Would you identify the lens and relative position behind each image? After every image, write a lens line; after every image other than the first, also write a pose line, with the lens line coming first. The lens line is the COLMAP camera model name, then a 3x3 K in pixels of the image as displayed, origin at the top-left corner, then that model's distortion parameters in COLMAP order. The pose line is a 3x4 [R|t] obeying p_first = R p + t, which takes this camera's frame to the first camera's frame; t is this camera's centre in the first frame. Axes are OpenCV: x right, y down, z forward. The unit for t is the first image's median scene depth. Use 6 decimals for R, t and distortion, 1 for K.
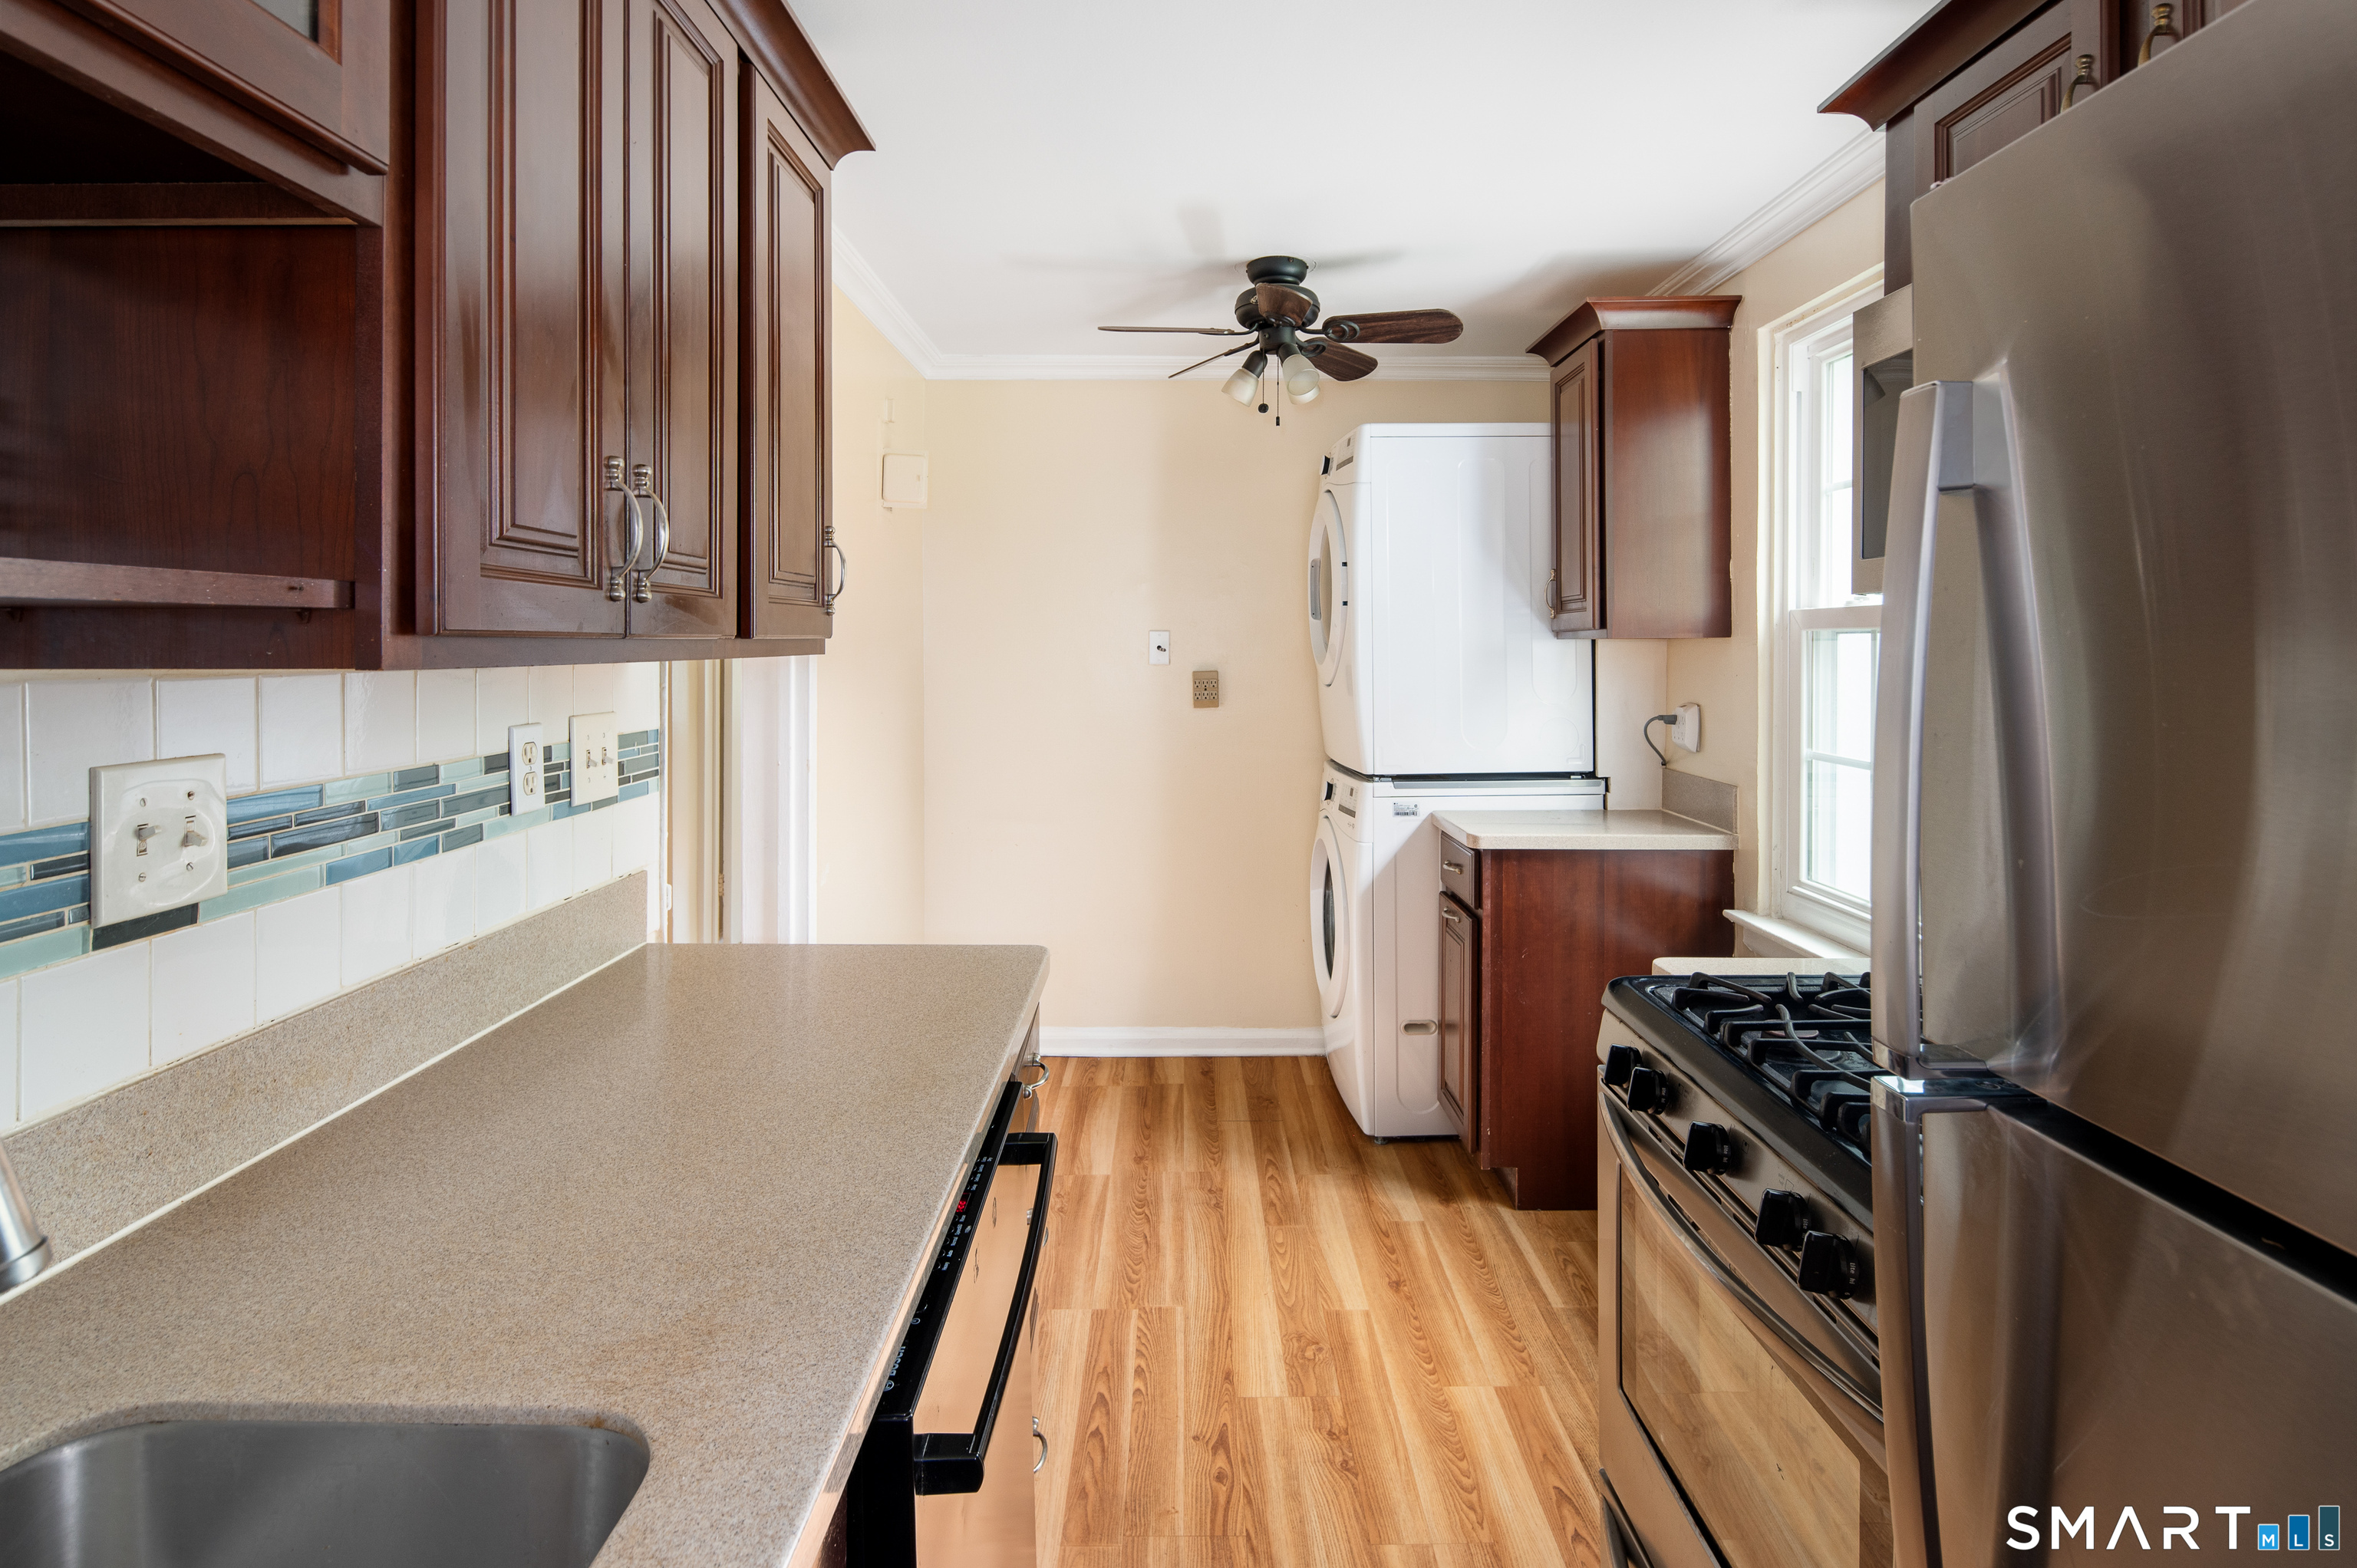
lens RADIAL K [[1164.9, 0, 1171.0], [0, 1164.9, 655.3], [0, 0, 1]] dist [0.004063, 0.000398]
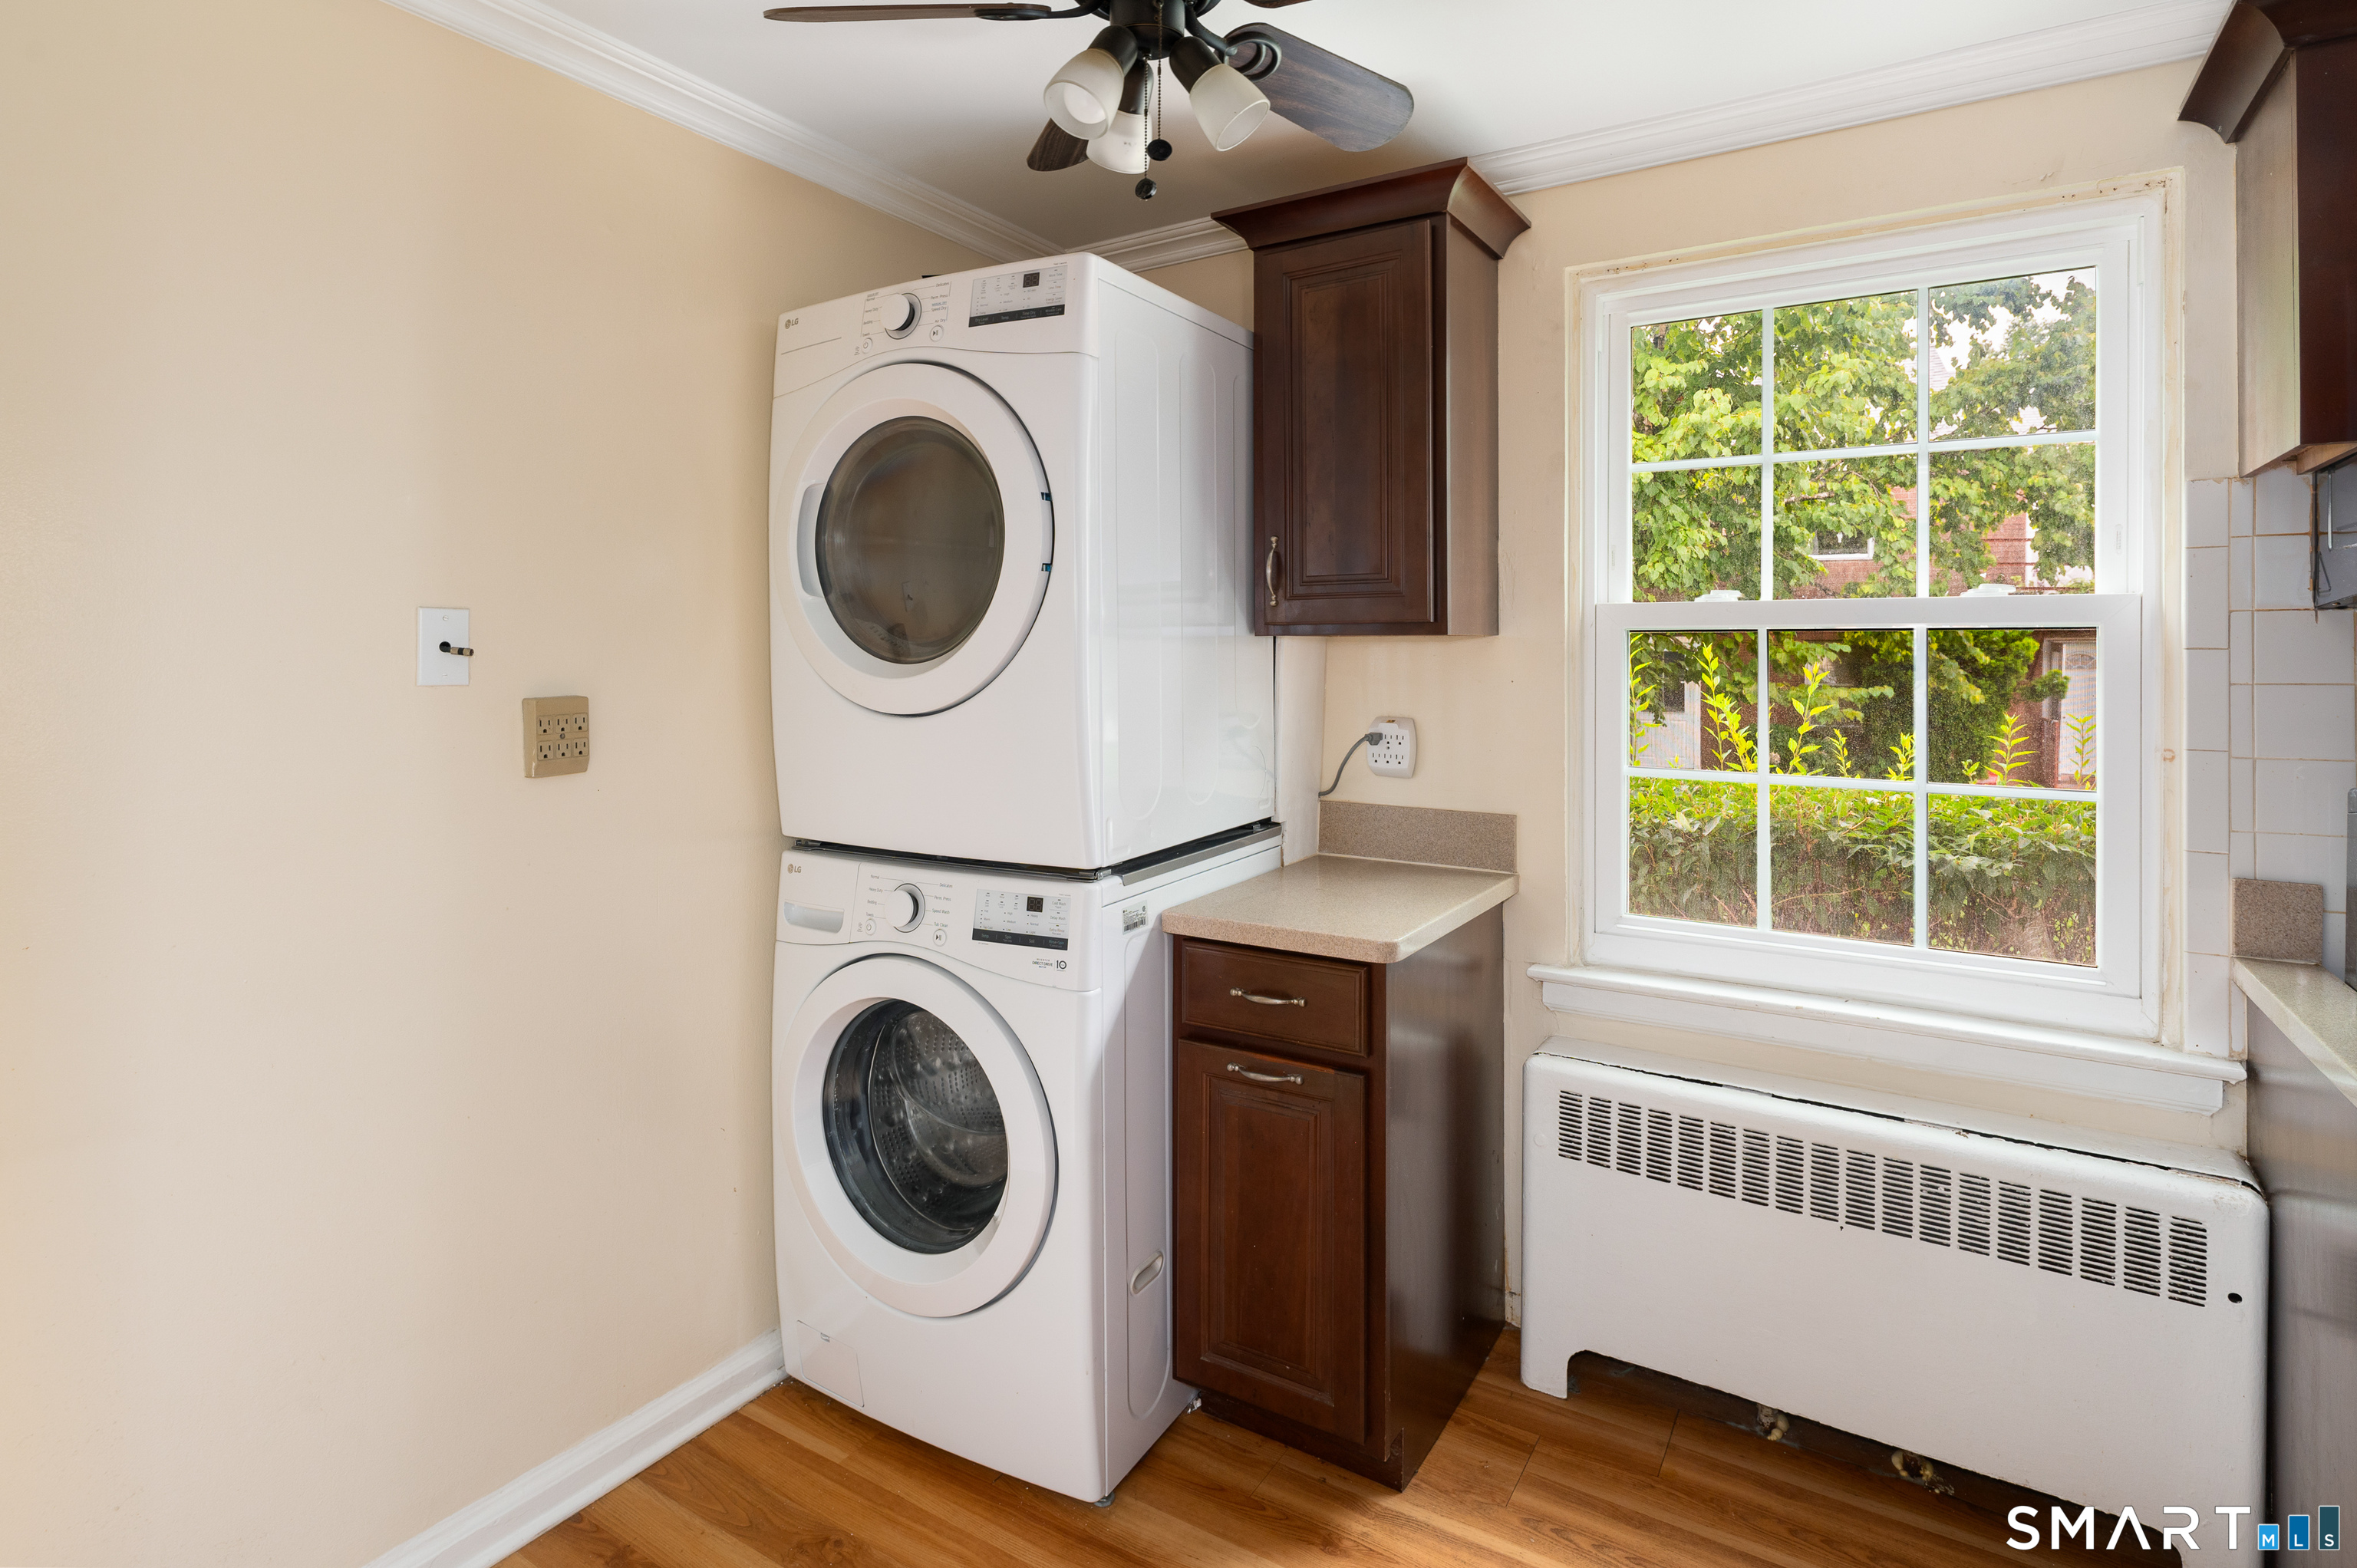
lens RADIAL K [[1164.9, 0, 1171.0], [0, 1164.9, 655.3], [0, 0, 1]] dist [0.004063, 0.000398]
pose [[0.524965, -0.001908, 0.851121, -0.298140], [0.004428, 0.999990, -0.000489, -0.002047], [-0.851112, 0.004025, 0.524969, 0.670011]]
